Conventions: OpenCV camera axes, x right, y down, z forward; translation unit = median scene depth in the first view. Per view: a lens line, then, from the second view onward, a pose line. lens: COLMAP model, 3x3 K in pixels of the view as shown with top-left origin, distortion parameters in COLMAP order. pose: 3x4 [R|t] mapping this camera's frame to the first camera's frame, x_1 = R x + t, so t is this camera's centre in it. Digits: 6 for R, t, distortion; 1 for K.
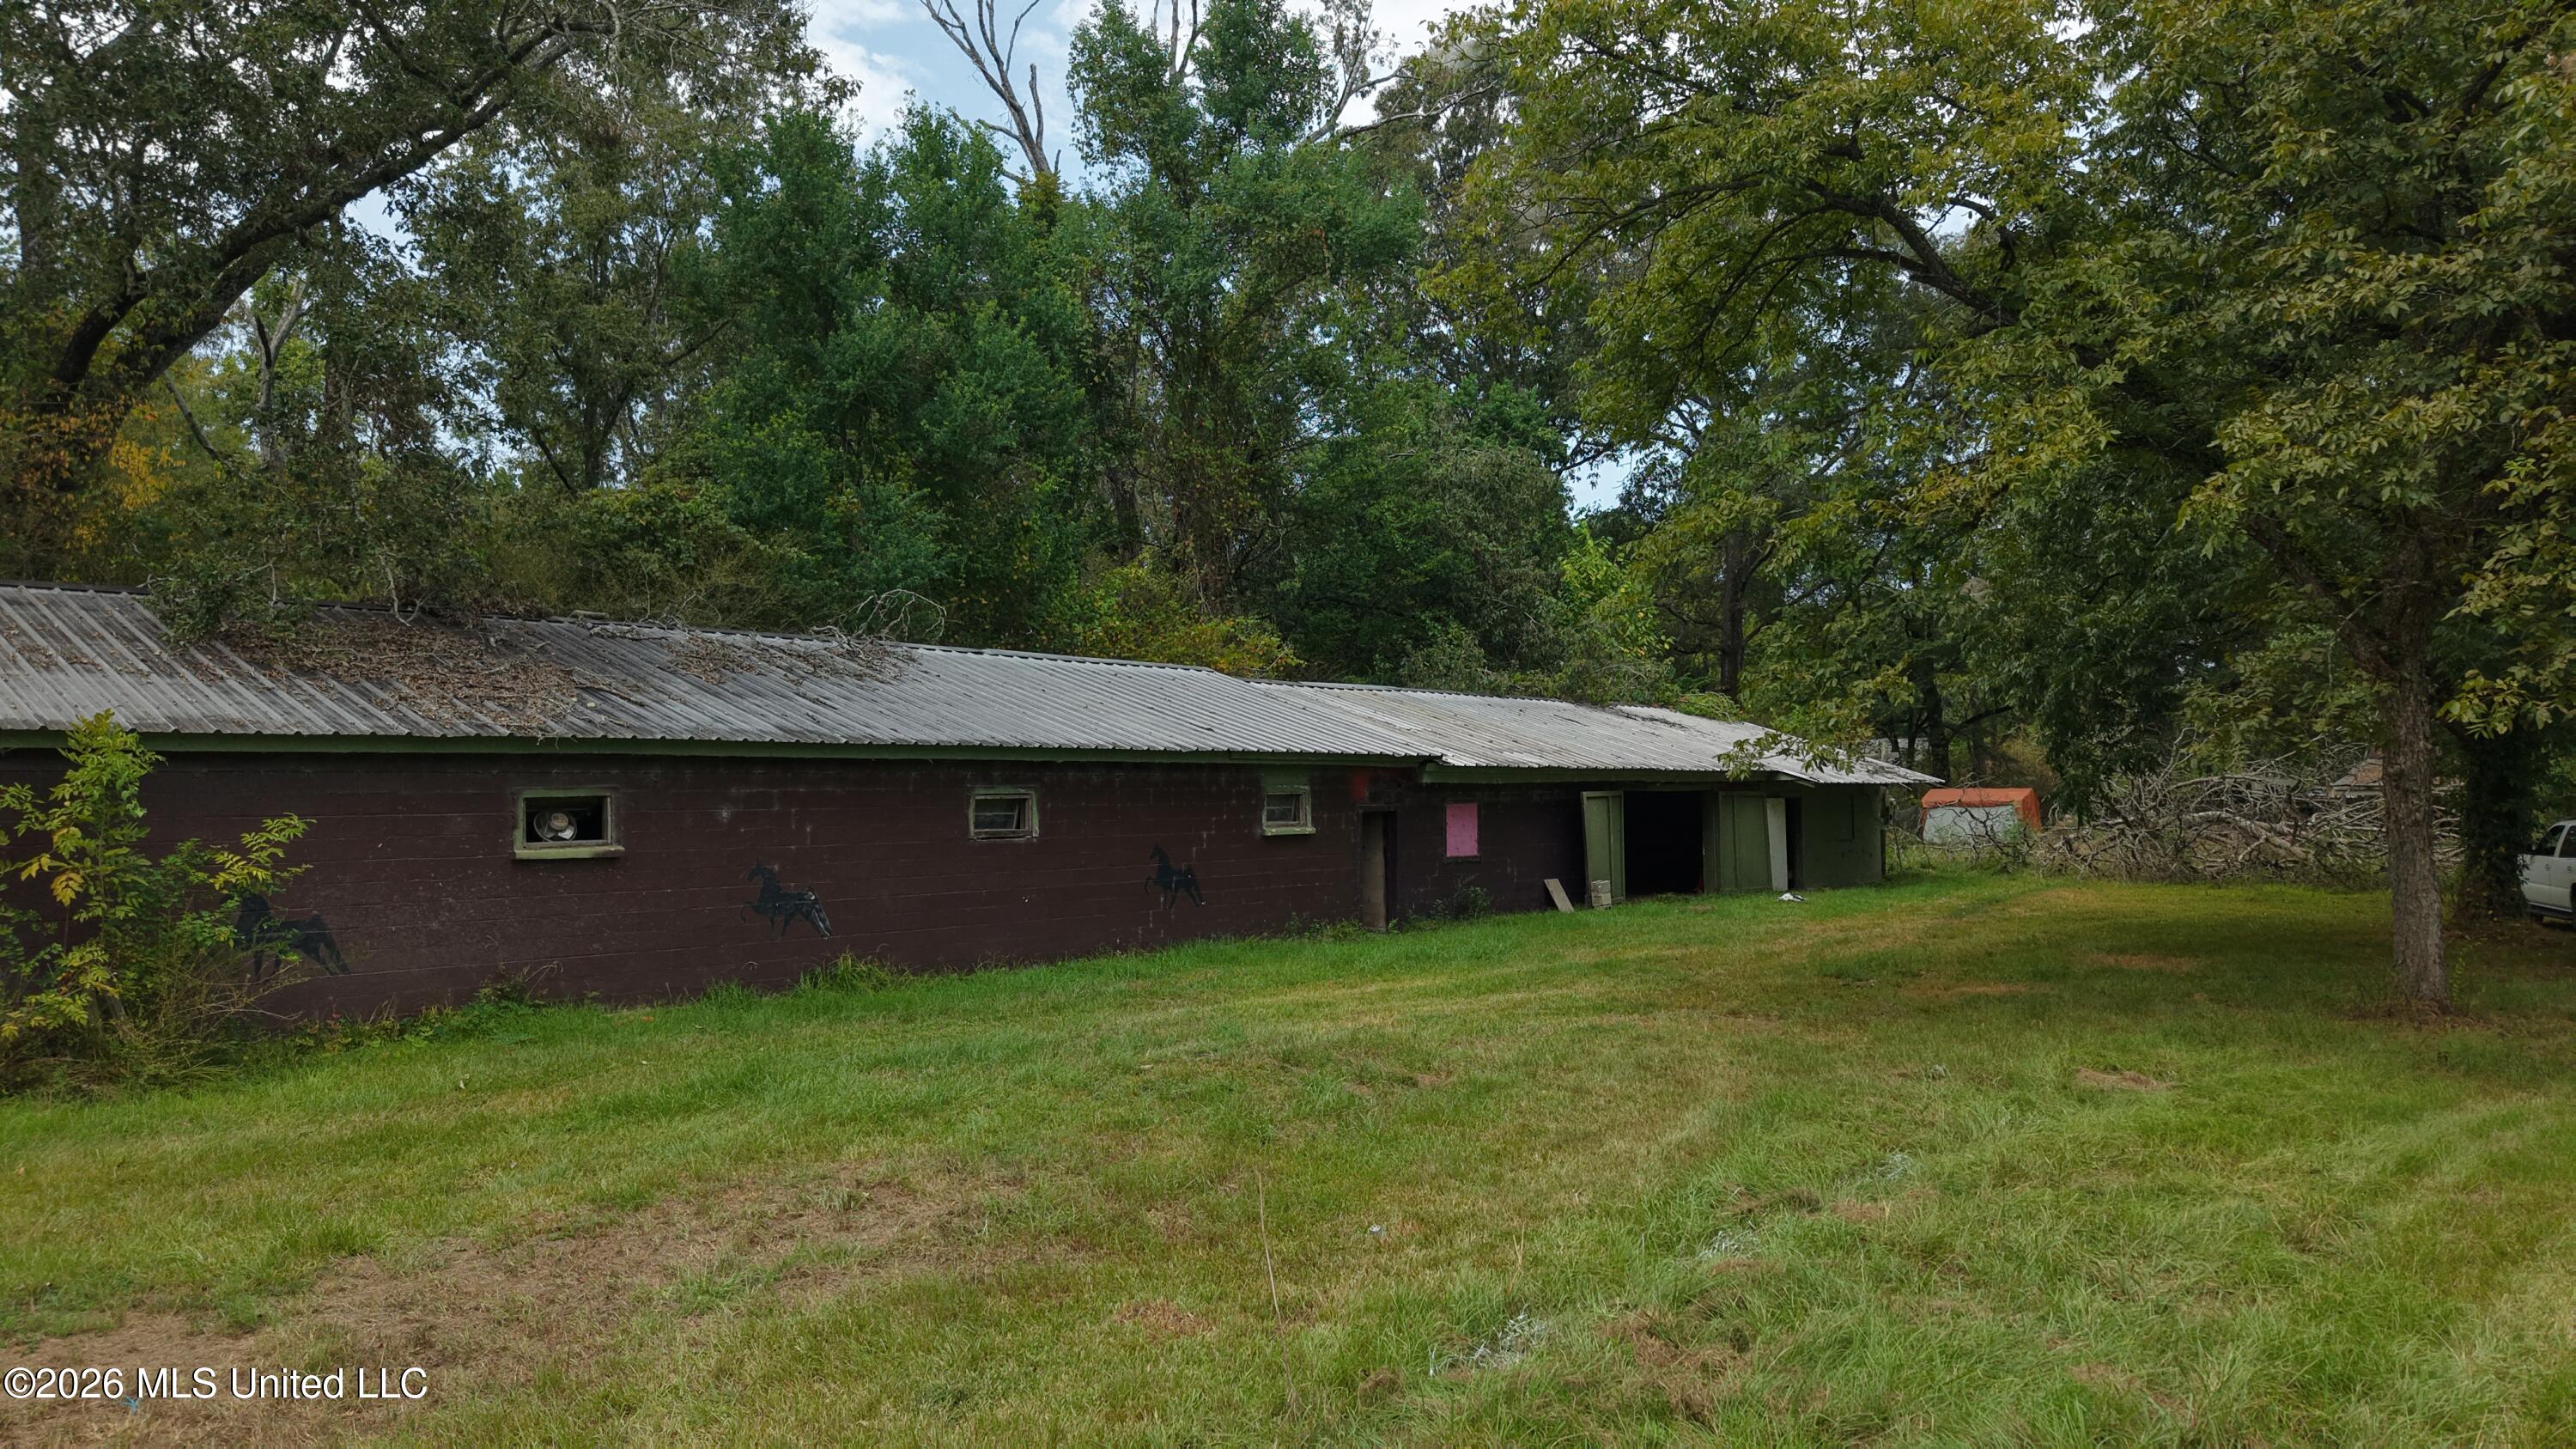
lens RADIAL K [[1758.9, 0, 1288.0], [0, 1758.9, 724.5], [0, 0, 1]] dist [0.074296, -0.046806]
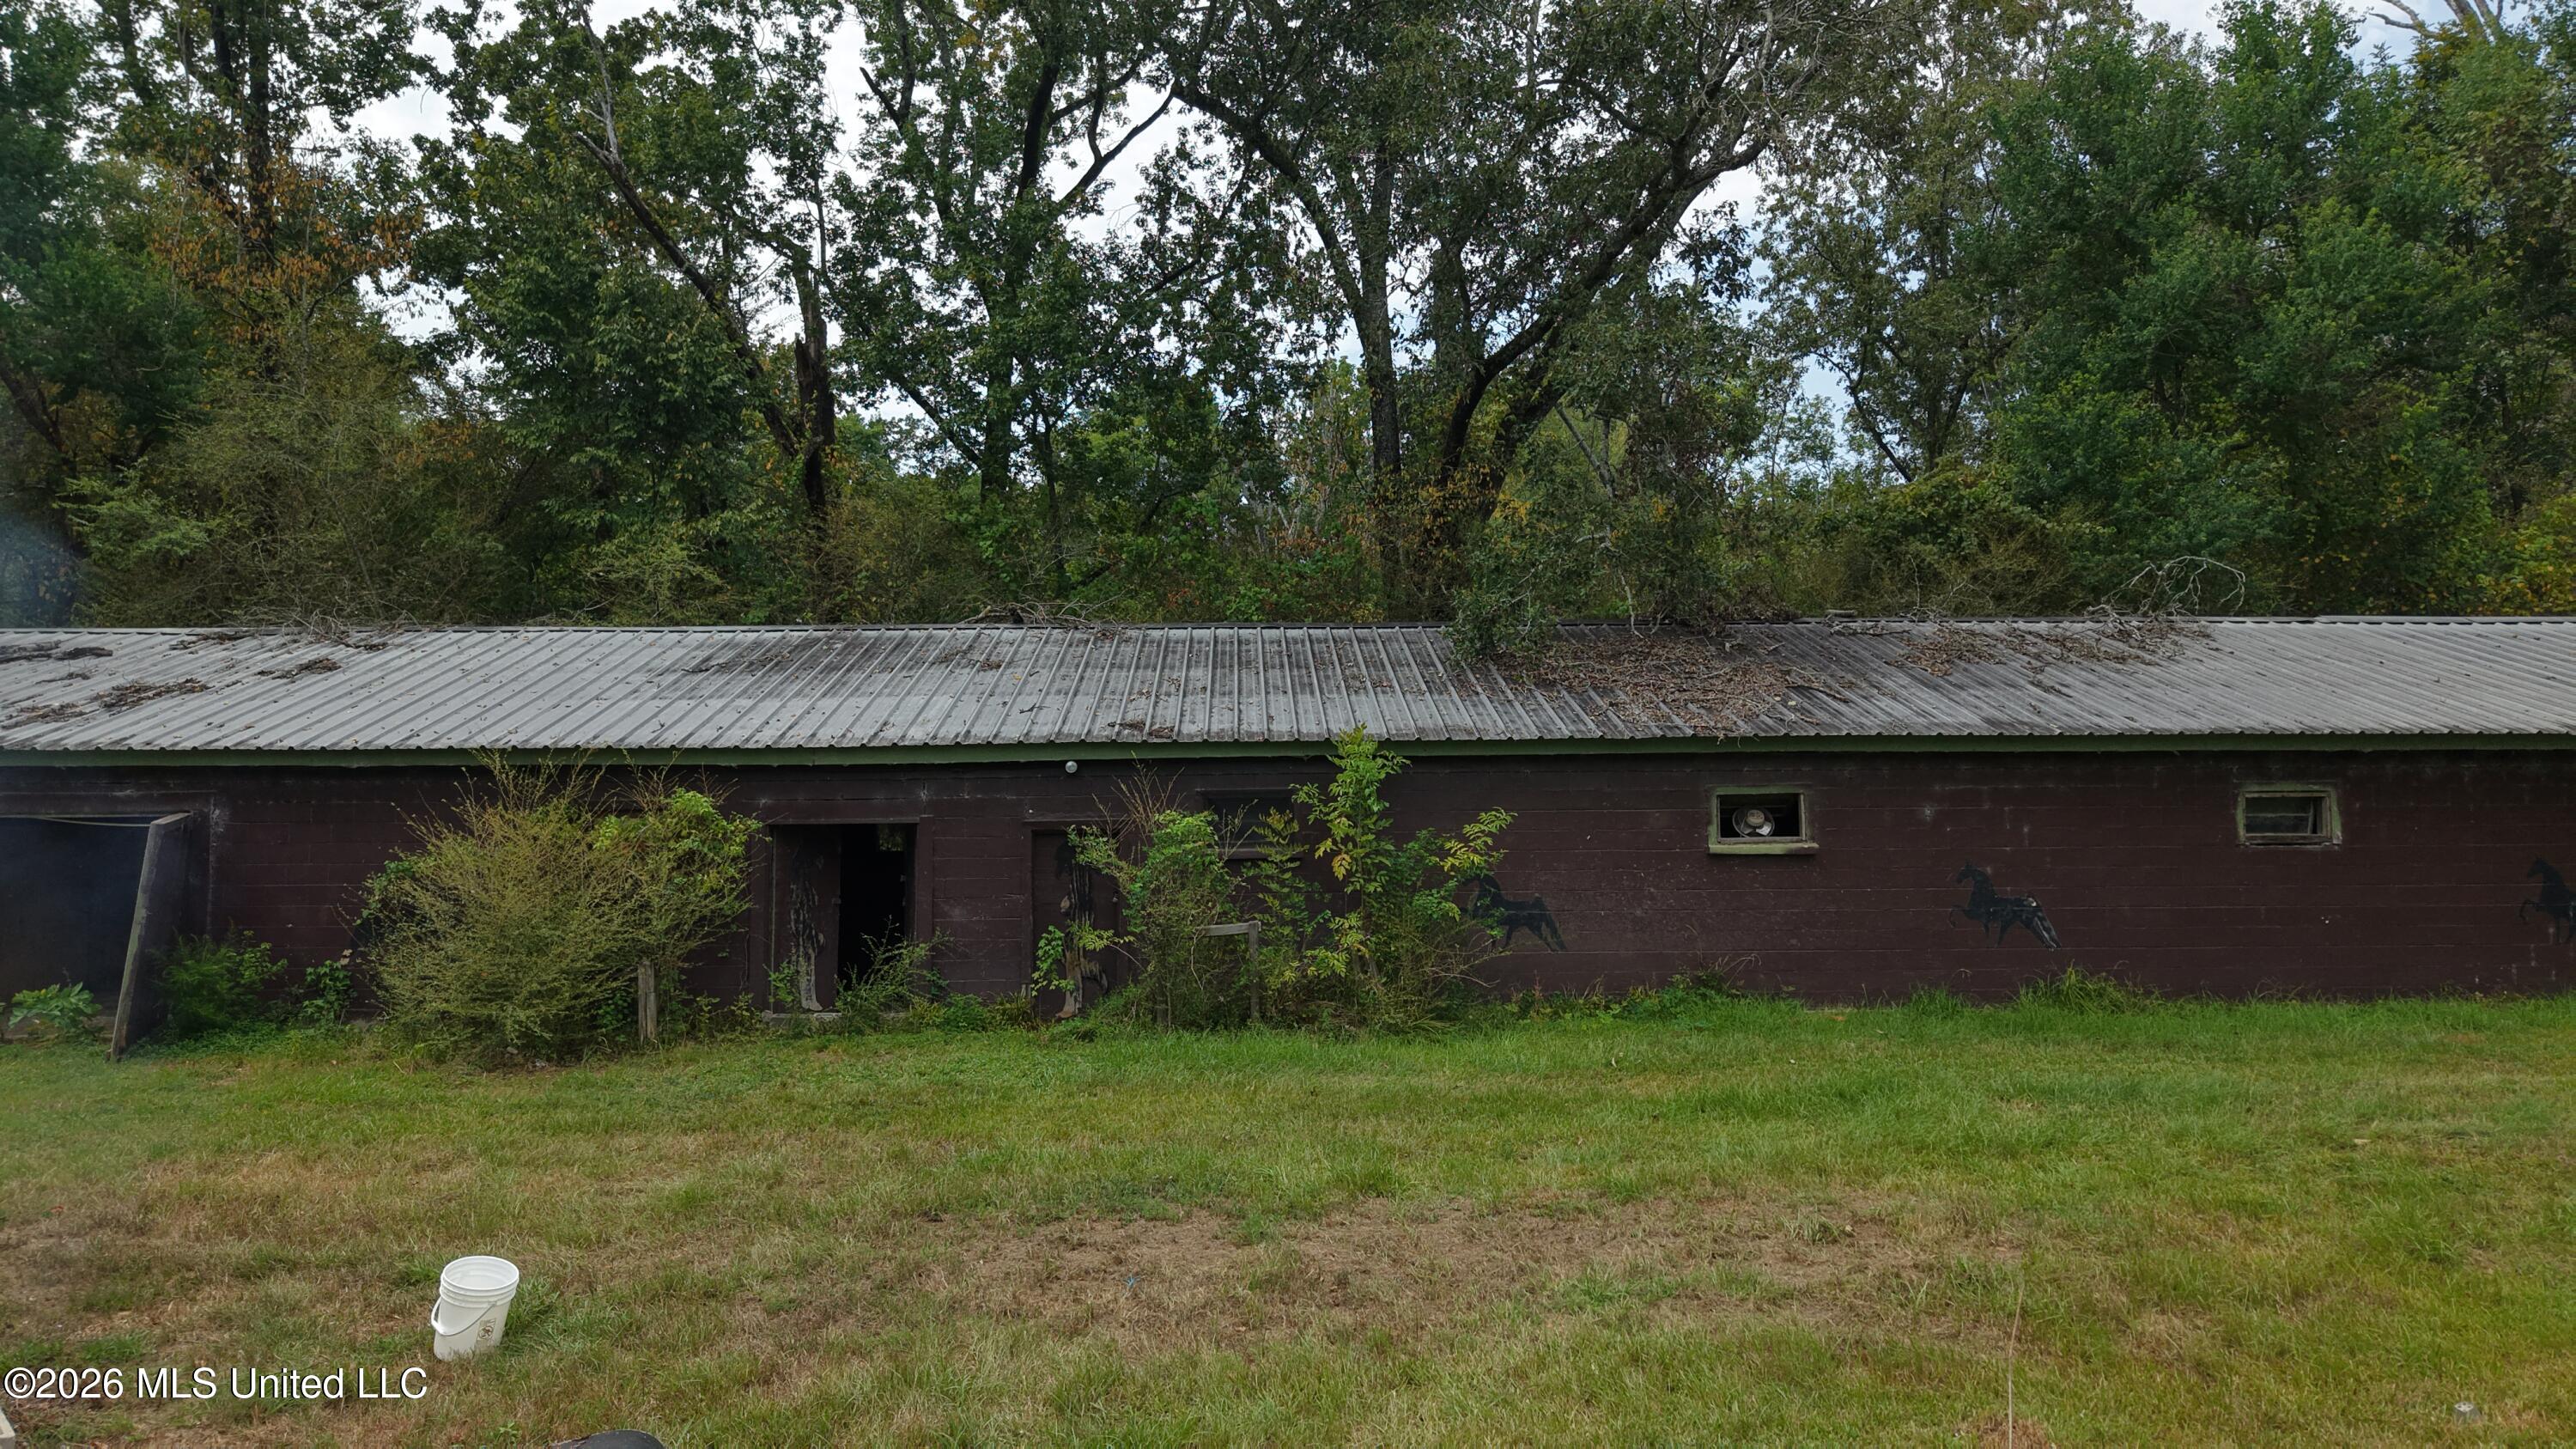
lens RADIAL K [[1756.9, 0, 1288.0], [0, 1756.9, 724.5], [0, 0, 1]] dist [0.067930, -0.050264]
pose [[0.704232, -0.028633, -0.709392, 0.125580], [0.030177, 0.999491, -0.010385, 0.003025], [0.709328, -0.014094, 0.704738, 0.088746]]
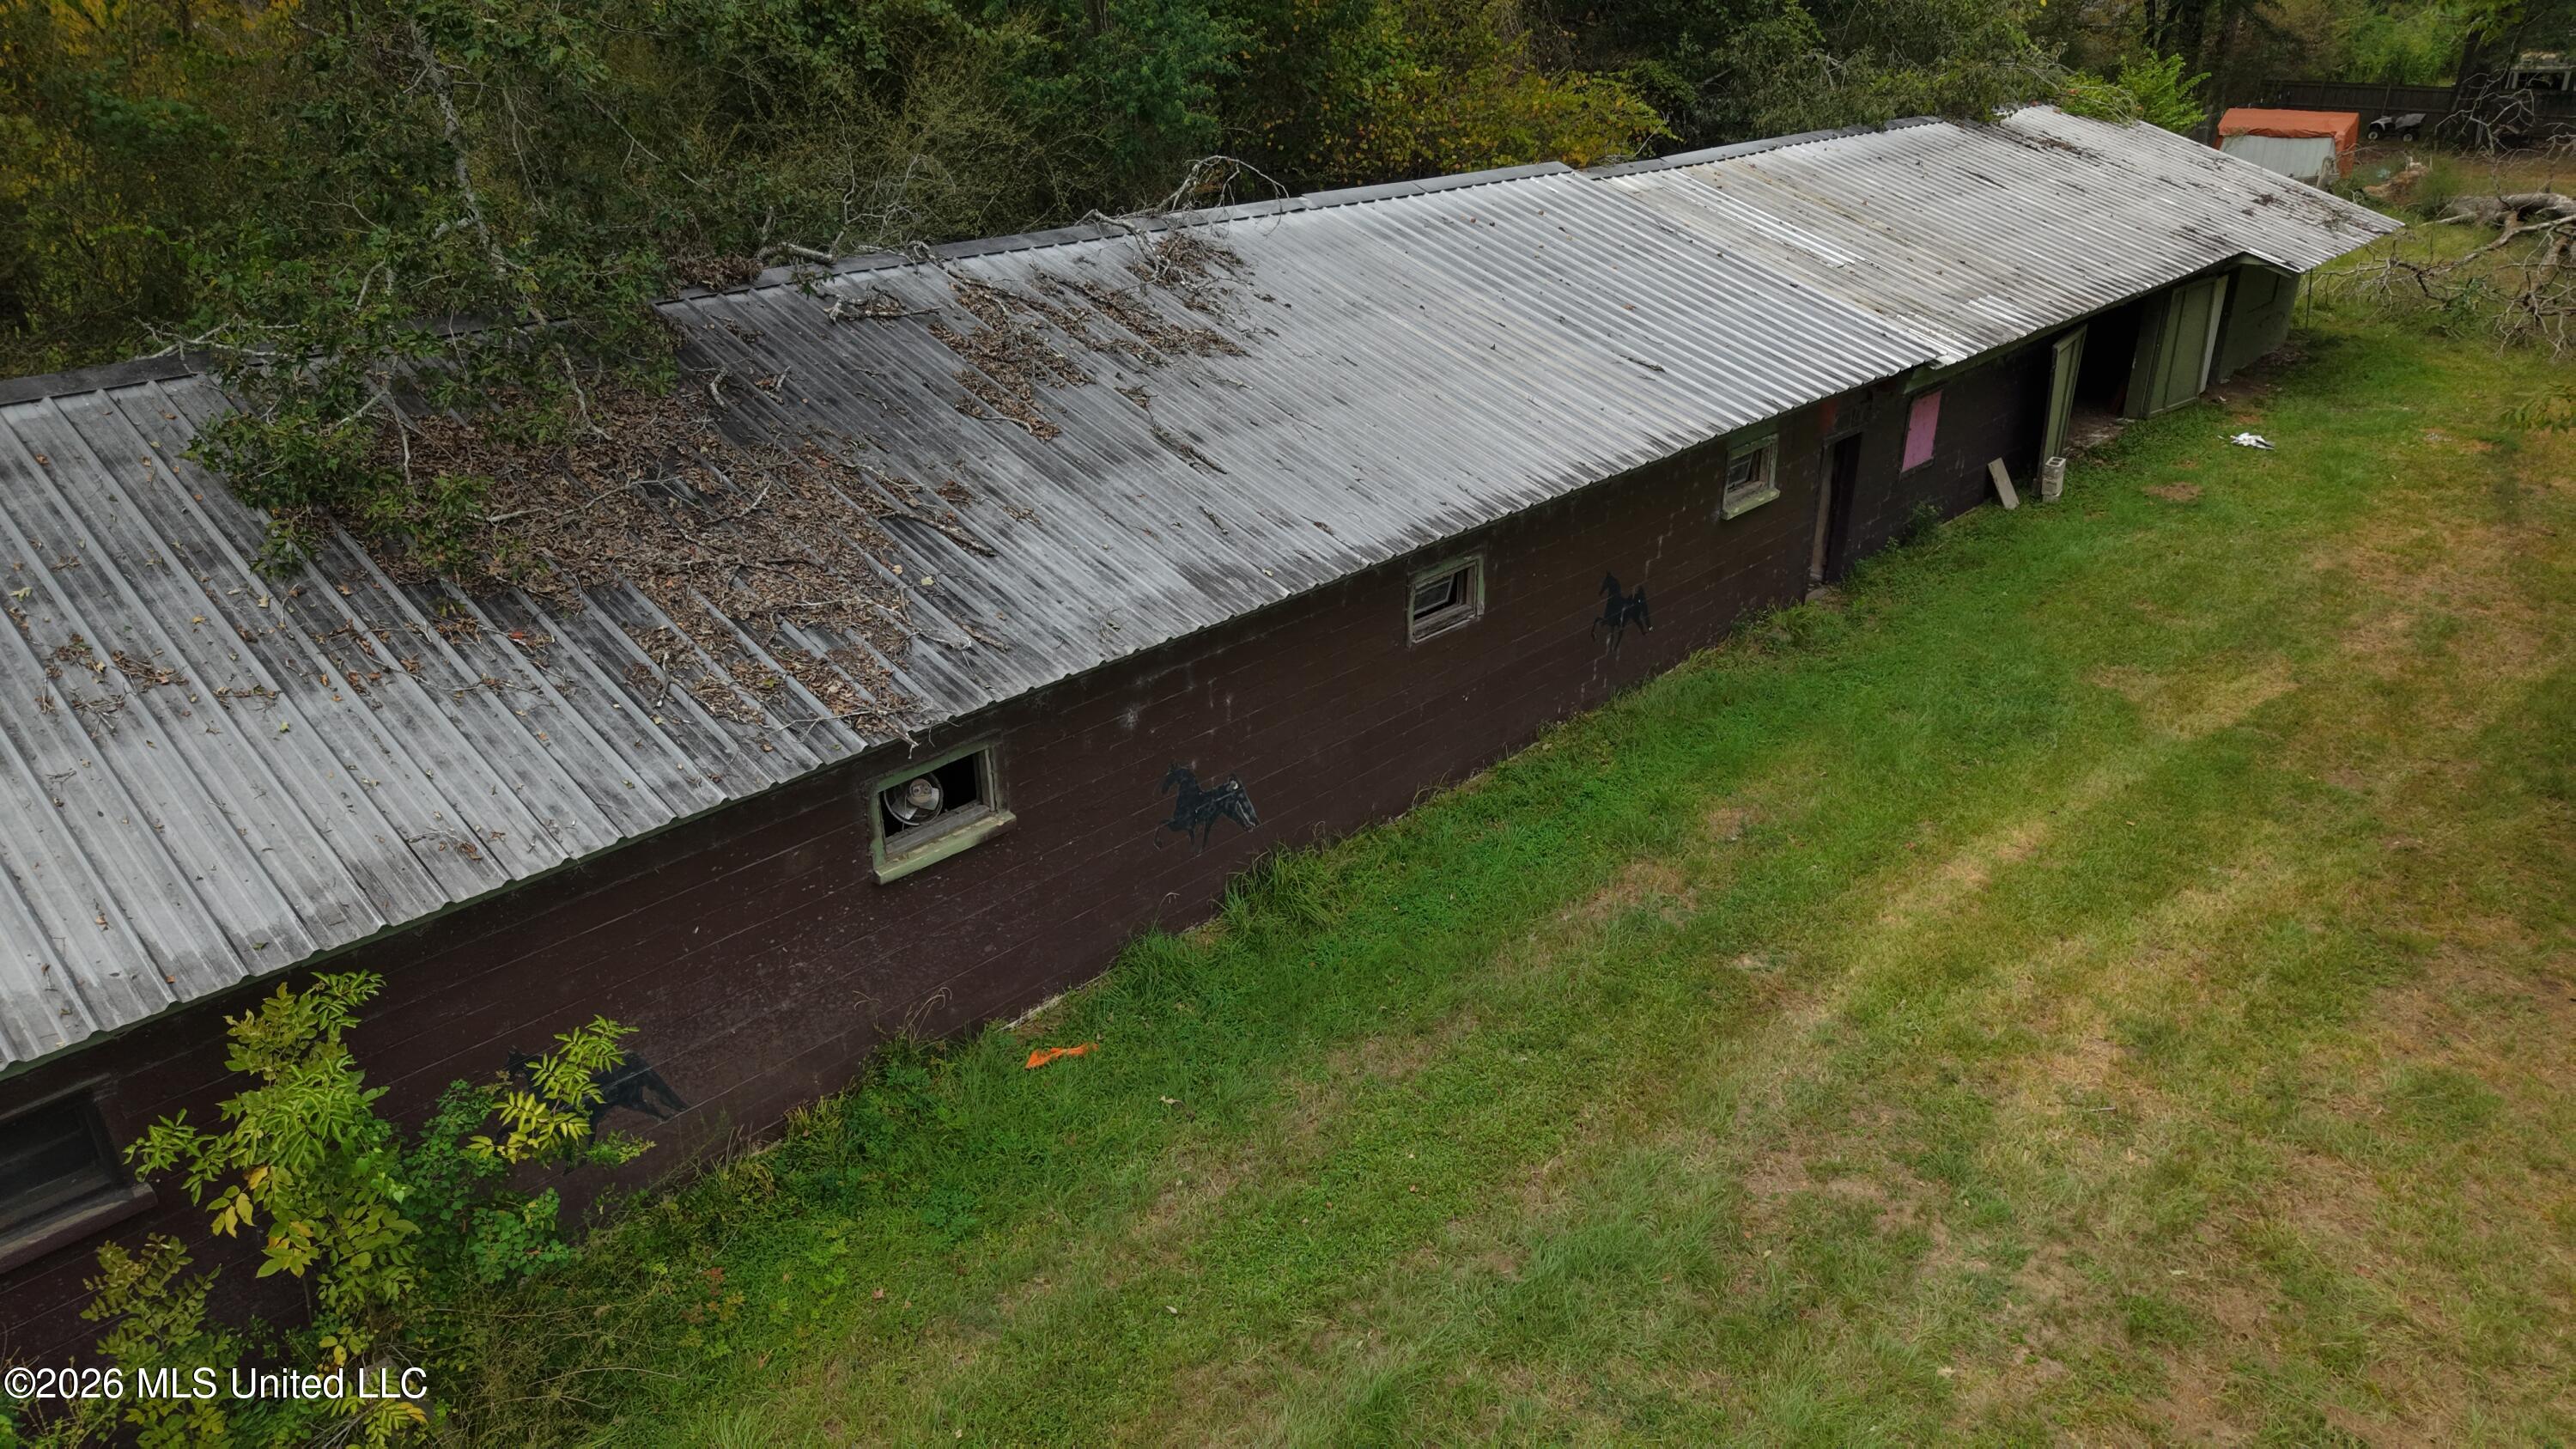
lens RADIAL K [[1761.2, 0, 1327.8], [0, 1761.2, 718.4], [0, 0, 1]] dist [0.068457, -0.062197]
pose [[0.999917, 0.005245, 0.011736, -0.266361], [-0.009865, 0.898476, 0.438911, -0.261393], [-0.008243, -0.438990, 0.898454, 0.419092]]
